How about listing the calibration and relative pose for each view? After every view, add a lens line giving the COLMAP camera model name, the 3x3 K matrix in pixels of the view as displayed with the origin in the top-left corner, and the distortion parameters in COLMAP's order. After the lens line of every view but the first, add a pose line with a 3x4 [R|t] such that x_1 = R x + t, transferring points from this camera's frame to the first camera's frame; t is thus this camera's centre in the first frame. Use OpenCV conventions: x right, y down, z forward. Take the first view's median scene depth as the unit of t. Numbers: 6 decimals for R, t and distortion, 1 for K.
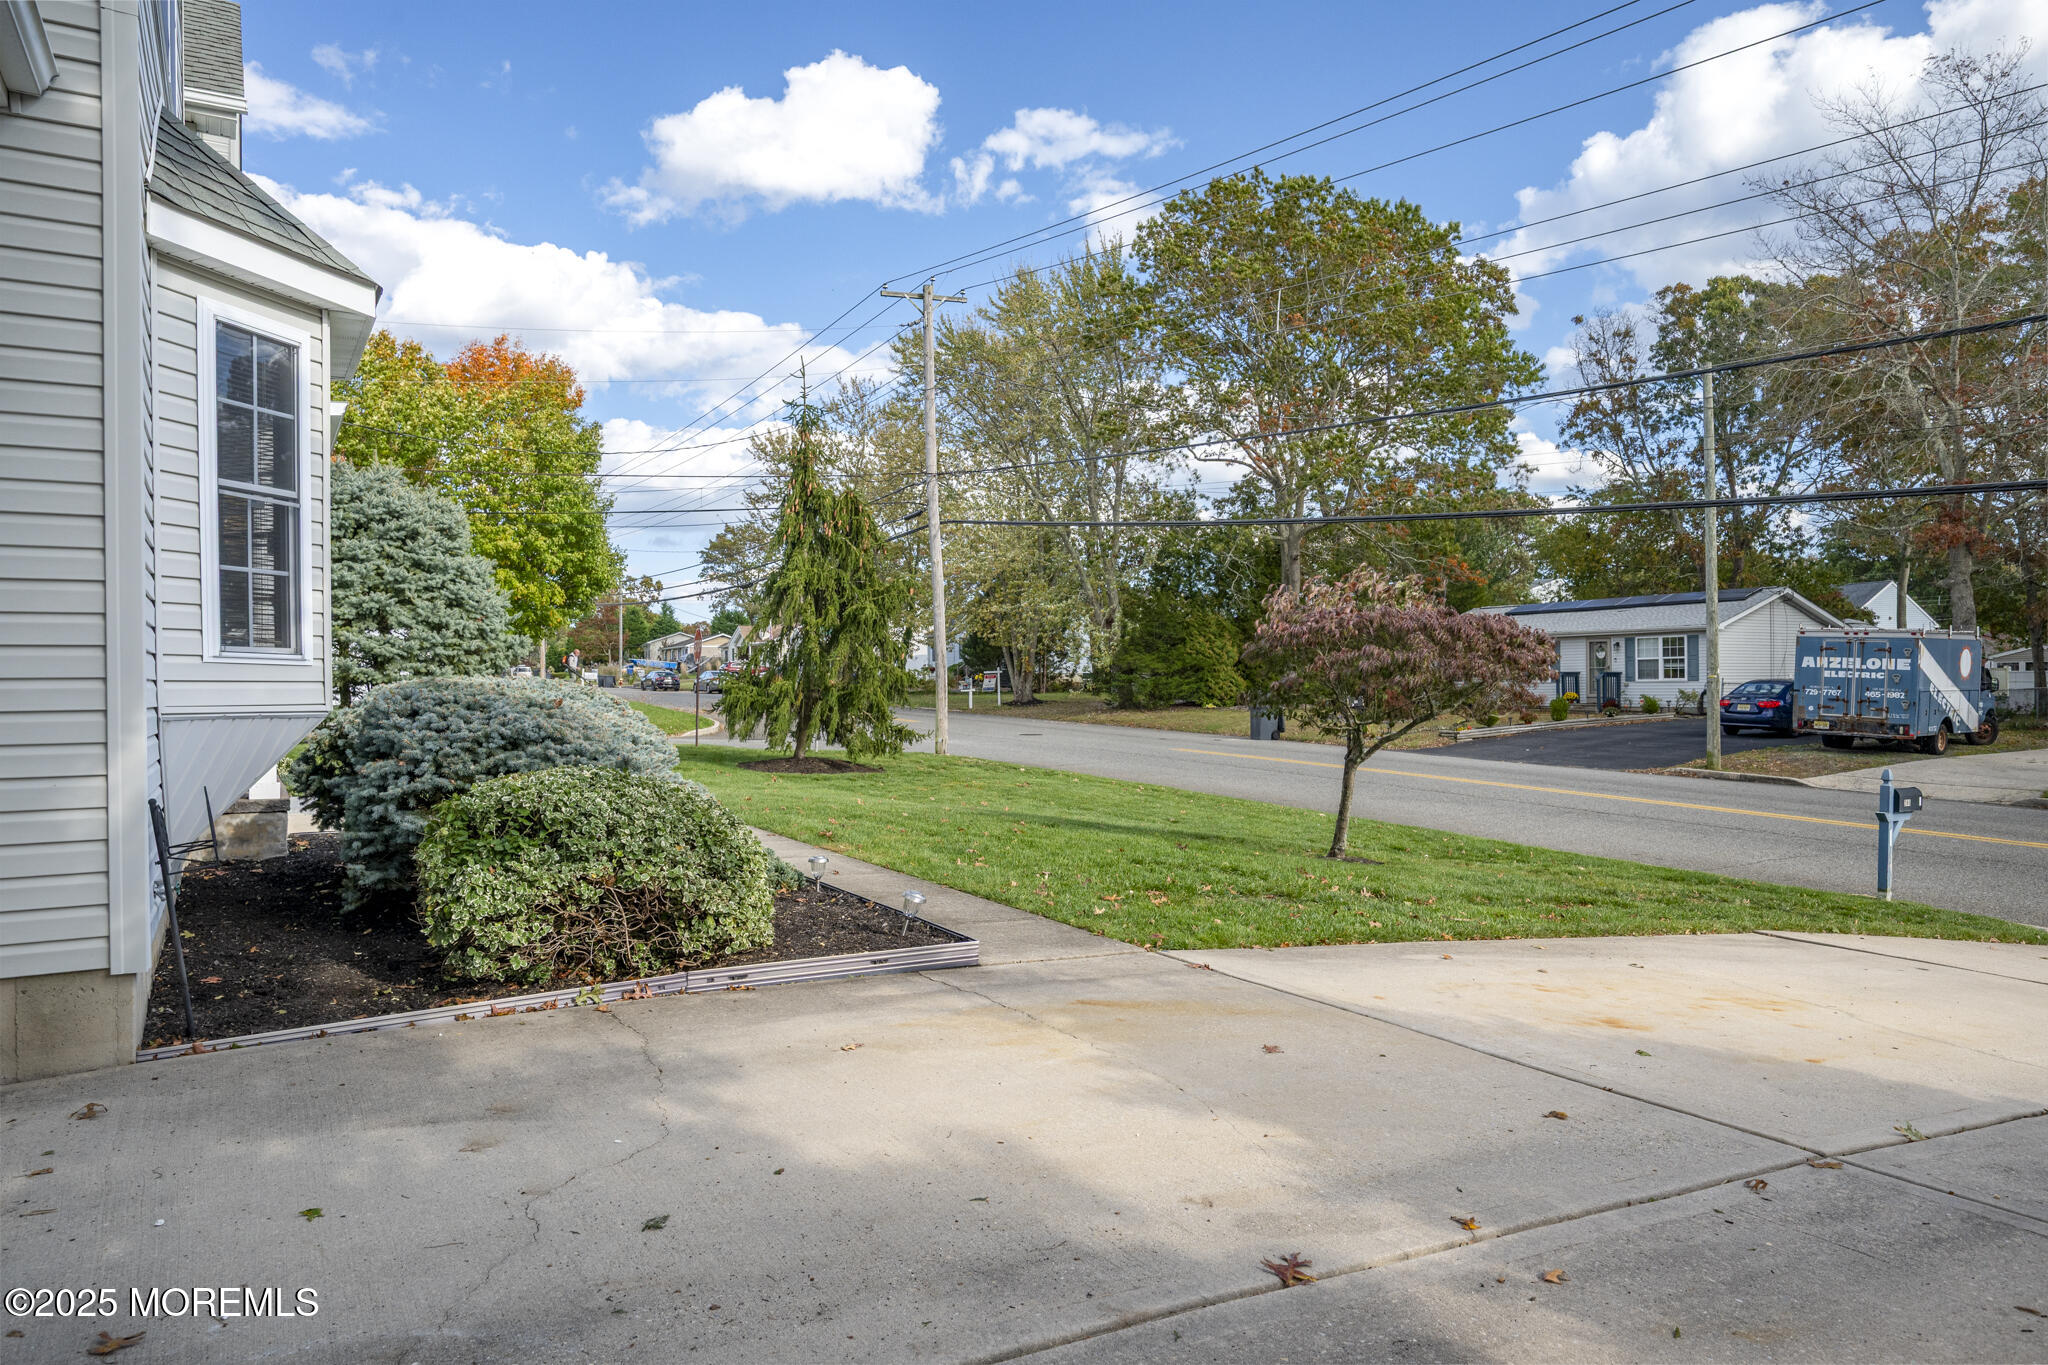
lens RADIAL K [[1328.2, 0, 1024.7], [0, 1328.2, 686.0], [0, 0, 1]] dist [0.002756, 0.001725]
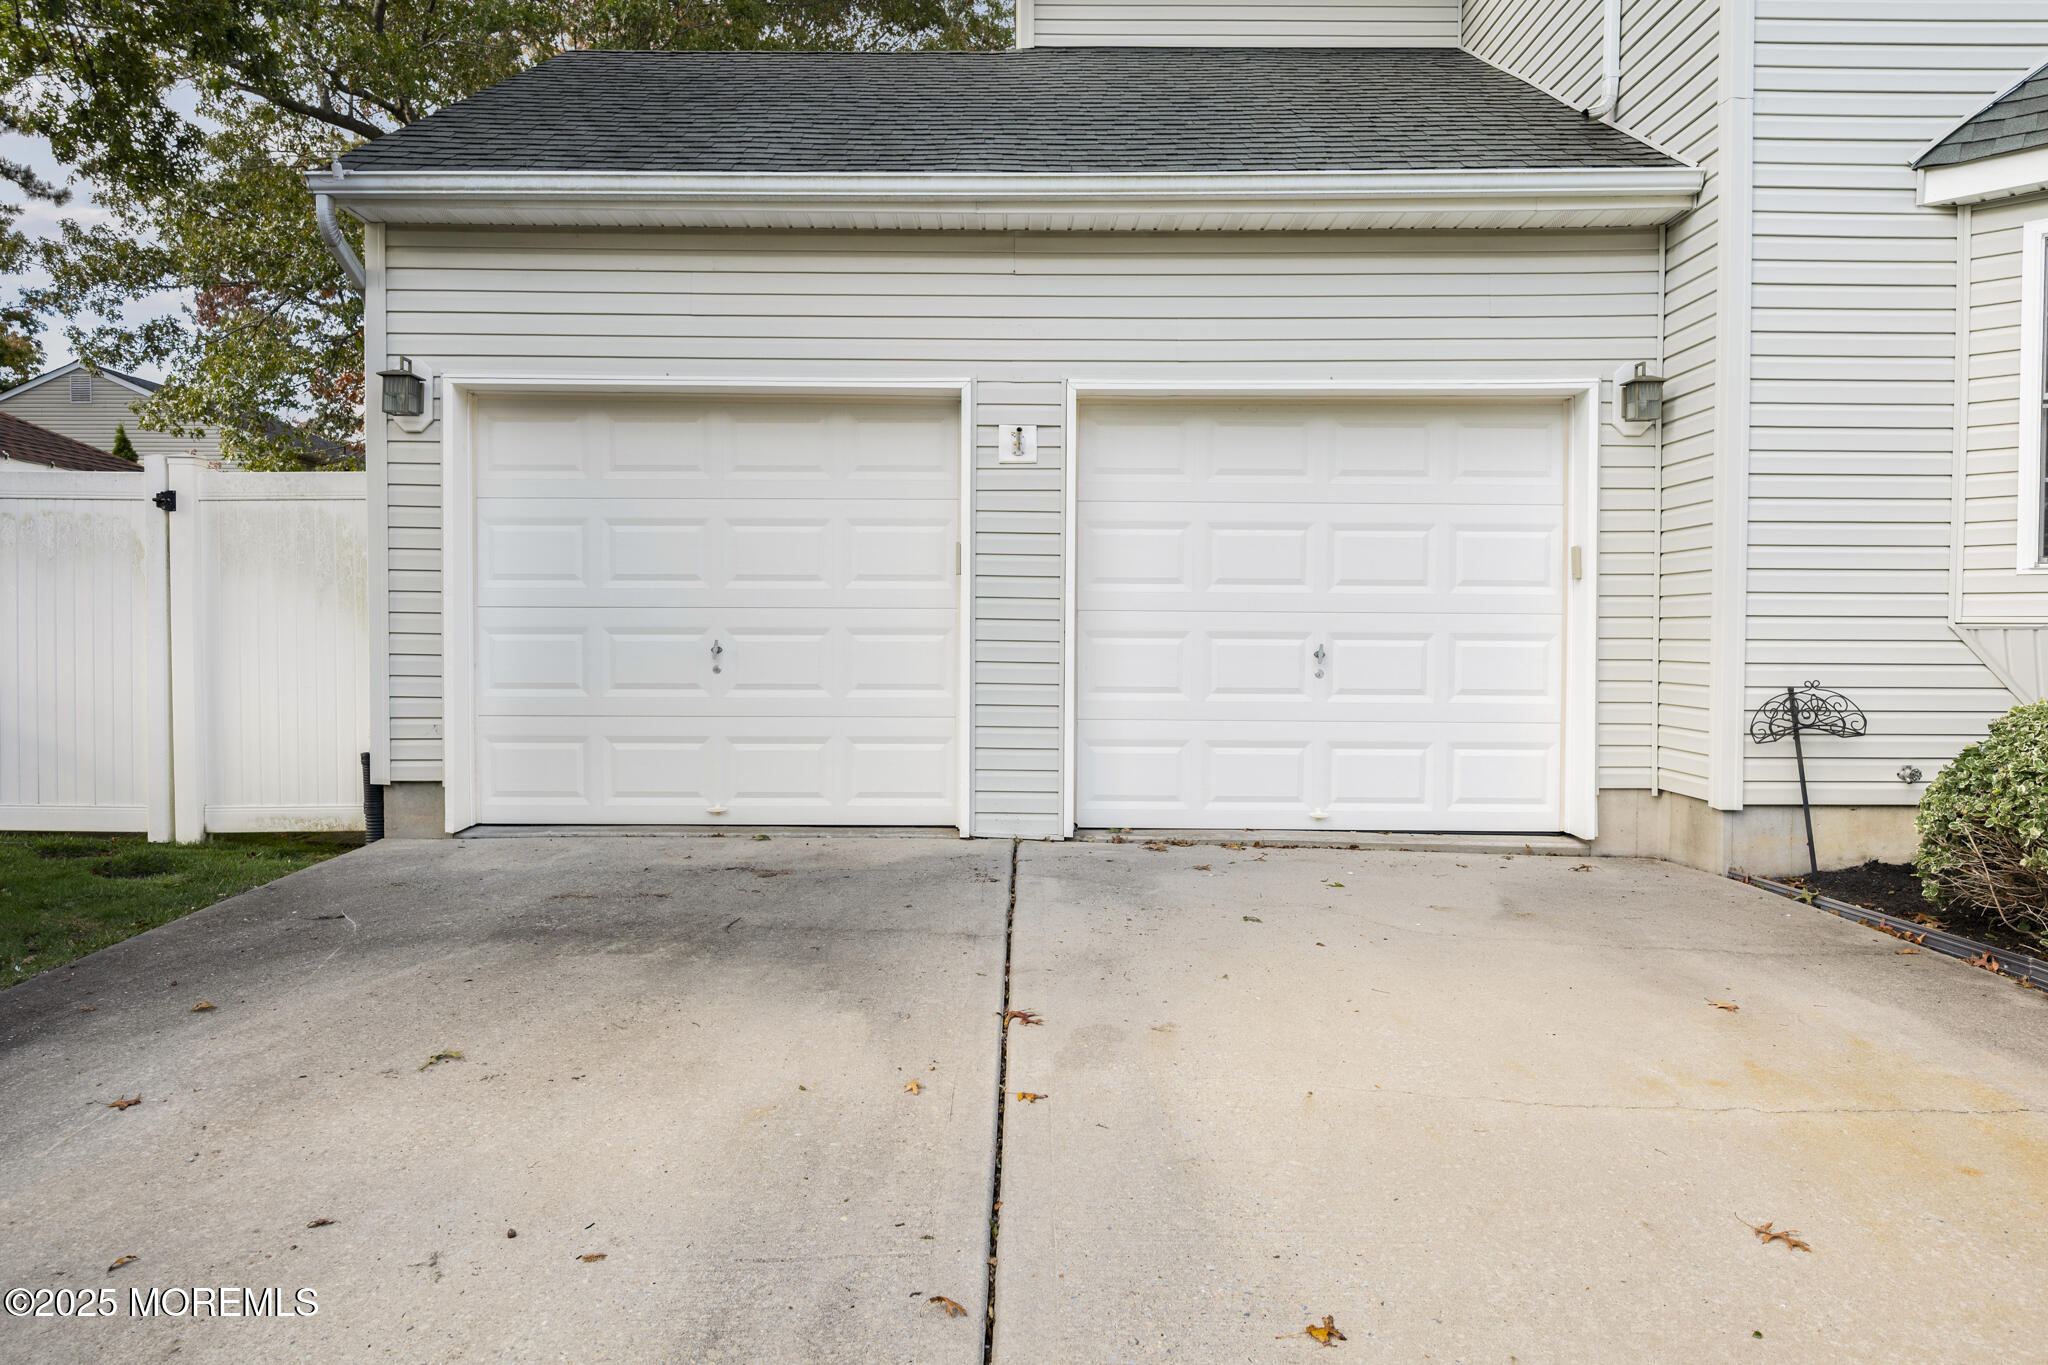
lens RADIAL K [[1328.2, 0, 1024.5], [0, 1328.2, 676.1], [0, 0, 1]] dist [0.002756, 0.001725]
pose [[-0.515850, 0.037118, -0.855875, 1.129222], [0.004230, 0.999159, 0.040783, 0.026842], [0.856669, 0.017418, -0.515573, 1.417164]]
